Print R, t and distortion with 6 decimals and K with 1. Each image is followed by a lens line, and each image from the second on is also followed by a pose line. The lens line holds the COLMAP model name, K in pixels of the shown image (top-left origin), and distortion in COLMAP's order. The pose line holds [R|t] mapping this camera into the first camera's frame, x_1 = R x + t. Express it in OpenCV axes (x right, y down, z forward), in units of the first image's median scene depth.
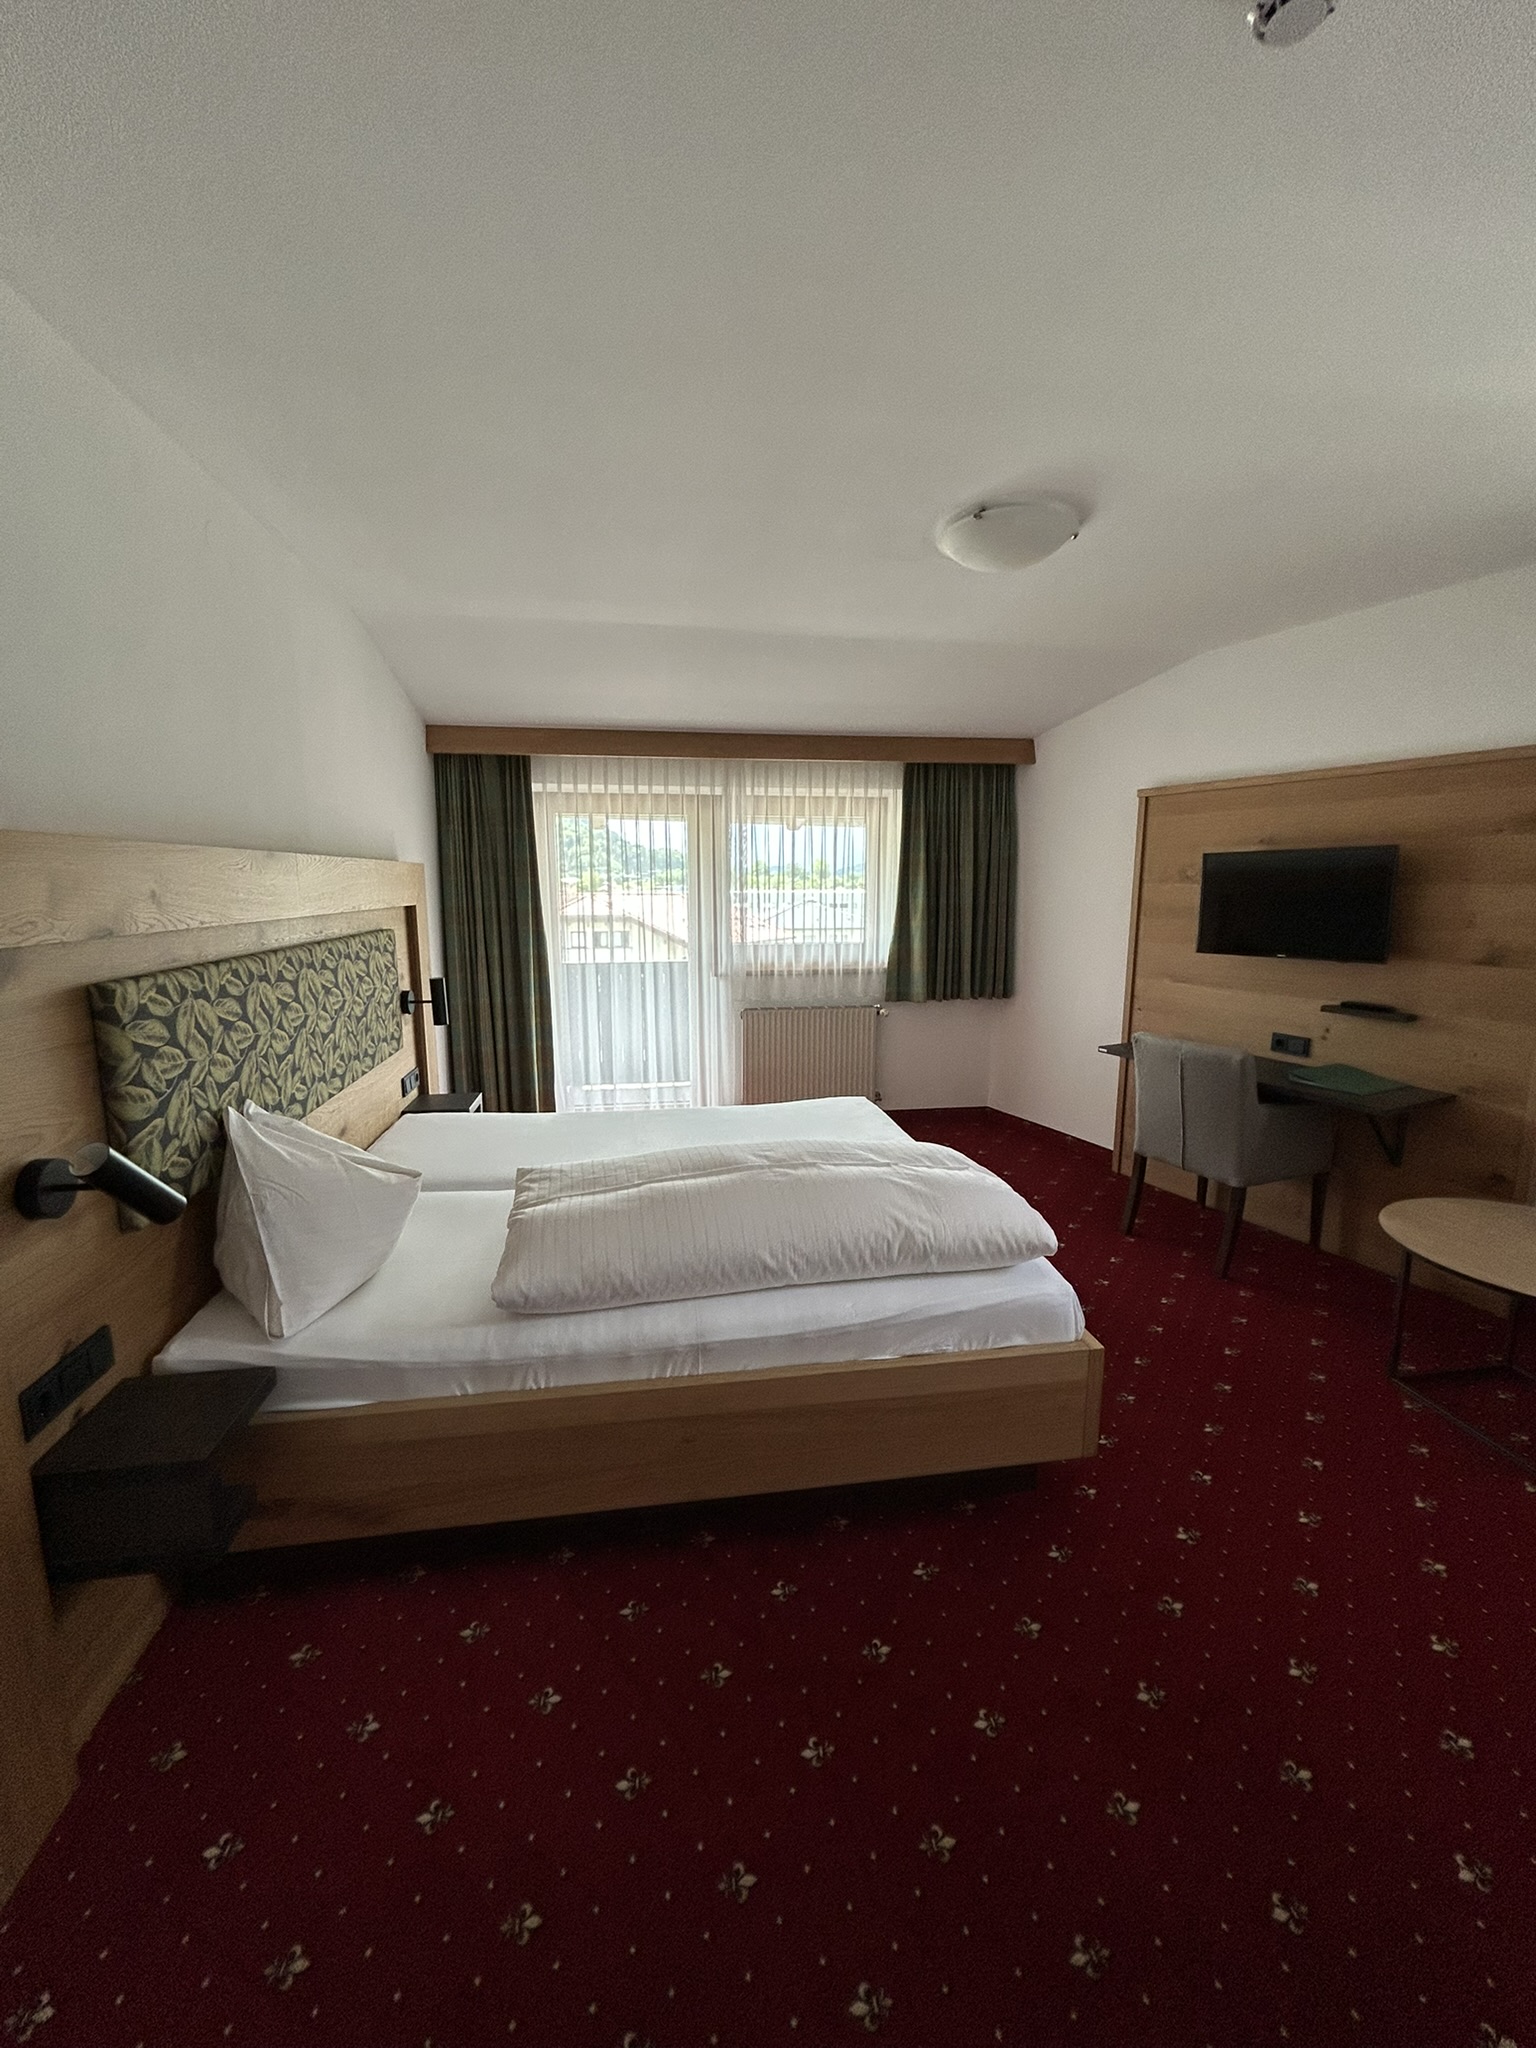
lens RADIAL K [[824.6, 0, 768.0], [0, 824.6, 1020.2], [0, 0, 1]] dist [0.000440, 0.000462]
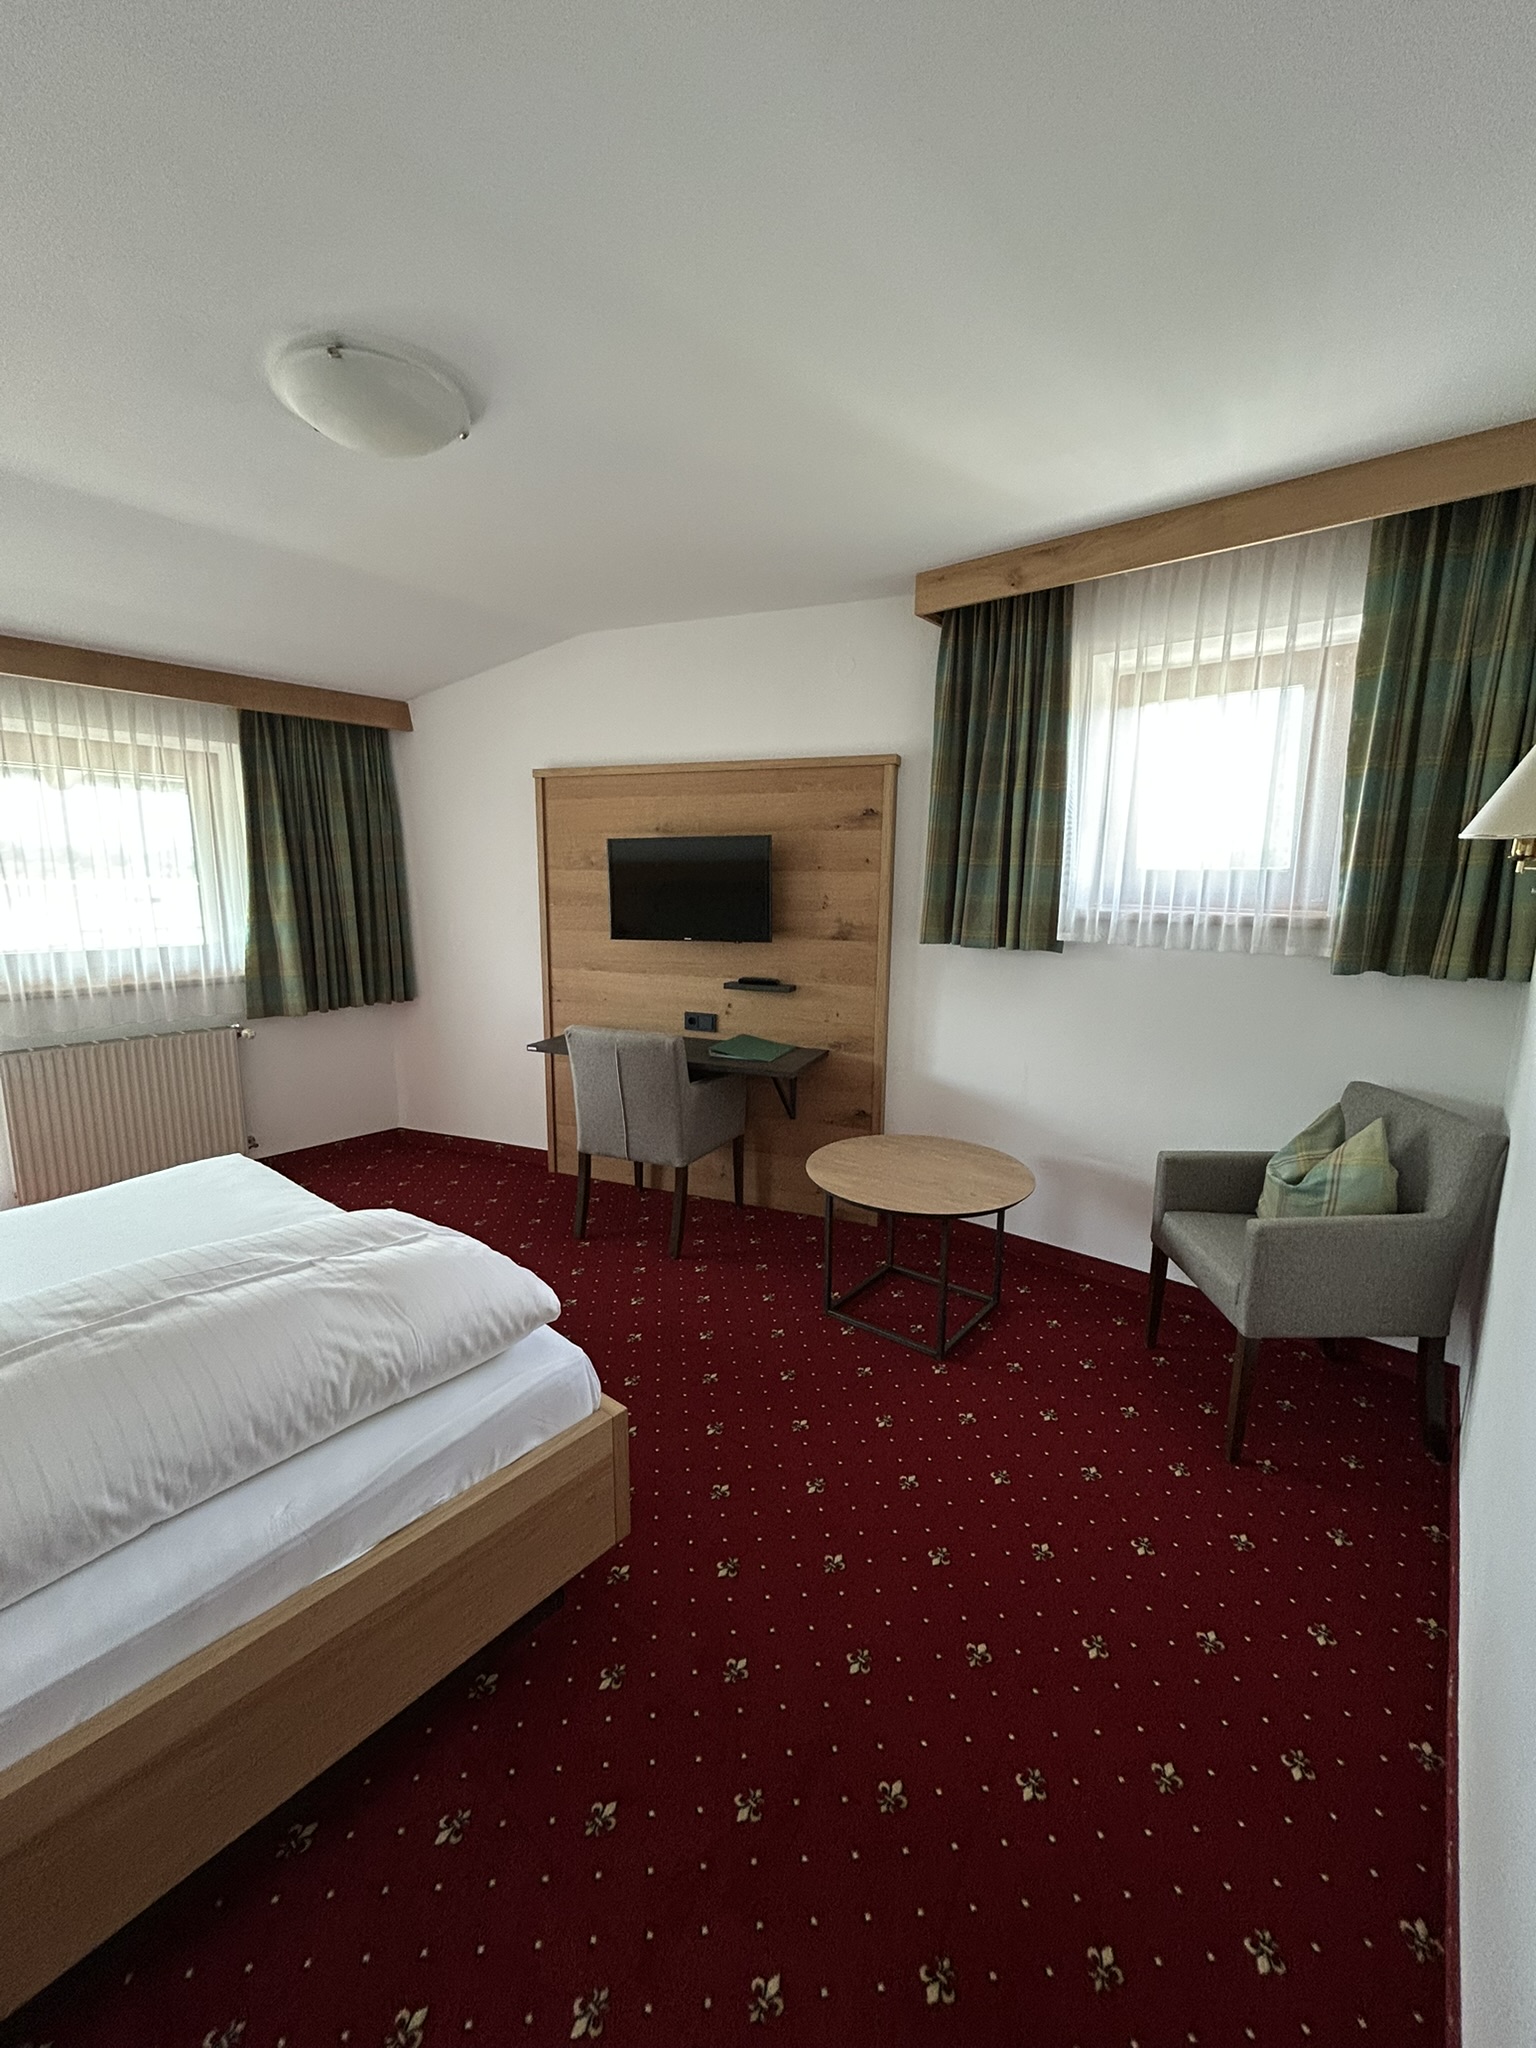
lens RADIAL K [[824.6, 0, 768.0], [0, 824.6, 1020.2], [0, 0, 1]] dist [0.000440, 0.000462]
pose [[0.748639, -0.104478, 0.654694, 0.001593], [0.098577, 0.994070, 0.045915, -0.013423], [-0.655609, 0.030164, 0.754498, 0.143936]]
